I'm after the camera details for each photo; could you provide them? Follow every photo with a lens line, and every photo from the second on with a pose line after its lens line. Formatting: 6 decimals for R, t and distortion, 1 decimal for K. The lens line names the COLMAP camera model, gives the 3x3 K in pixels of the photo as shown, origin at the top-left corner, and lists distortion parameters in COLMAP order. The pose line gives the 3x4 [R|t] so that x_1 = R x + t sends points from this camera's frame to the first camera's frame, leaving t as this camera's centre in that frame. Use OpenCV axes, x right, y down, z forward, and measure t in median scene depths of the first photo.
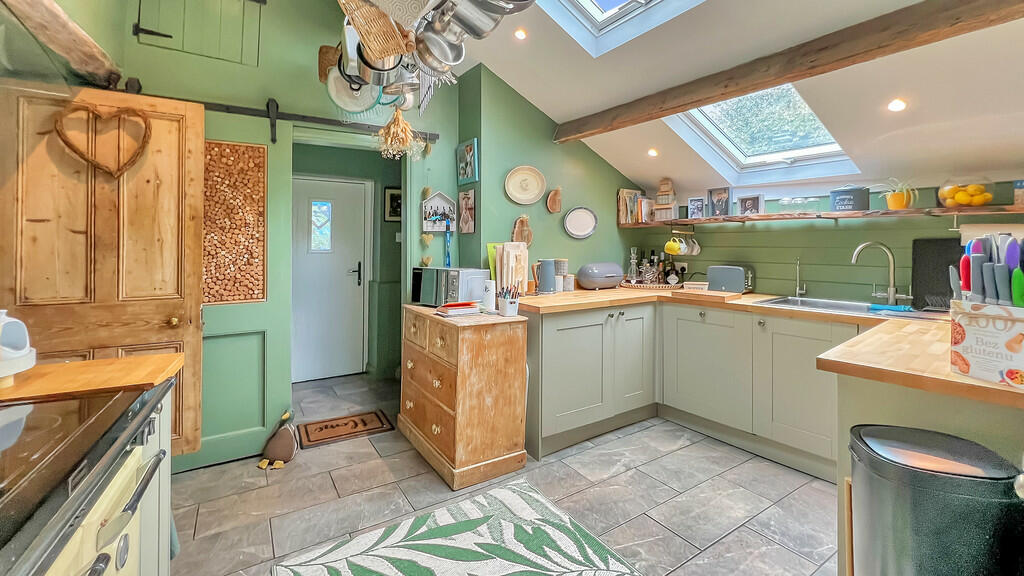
lens RADIAL K [[427.9, 0, 504.4], [0, 427.9, 282.3], [0, 0, 1]] dist [0.002412, 0.000360]
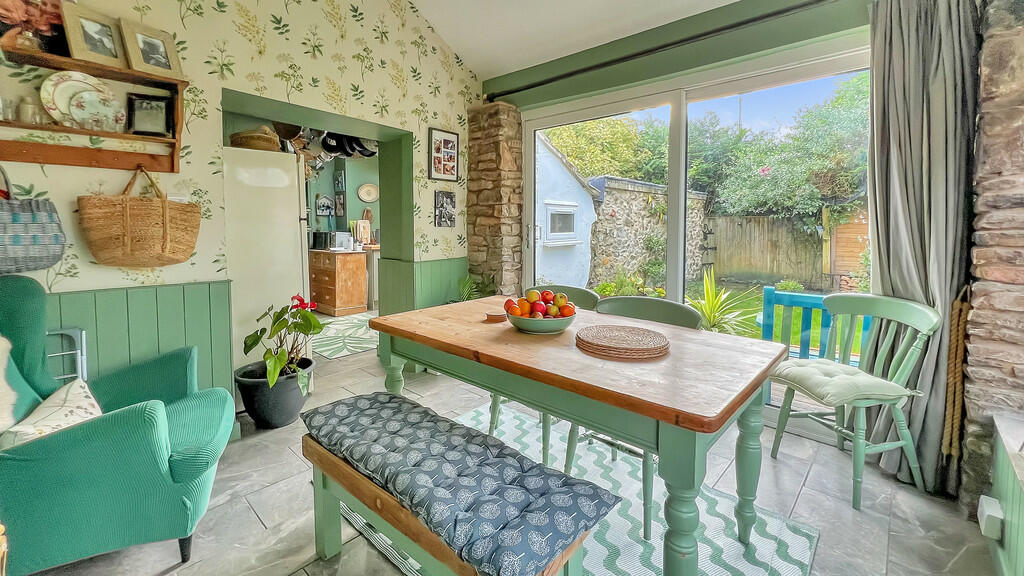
lens RADIAL K [[427.9, 0, 512.8], [0, 427.9, 282.6], [0, 0, 1]] dist [0.002412, 0.000360]
pose [[0.967626, -0.030621, 0.250526, 0.201620], [0.022247, 0.999097, 0.036190, 0.159226], [-0.251408, -0.029445, 0.967433, -1.284527]]
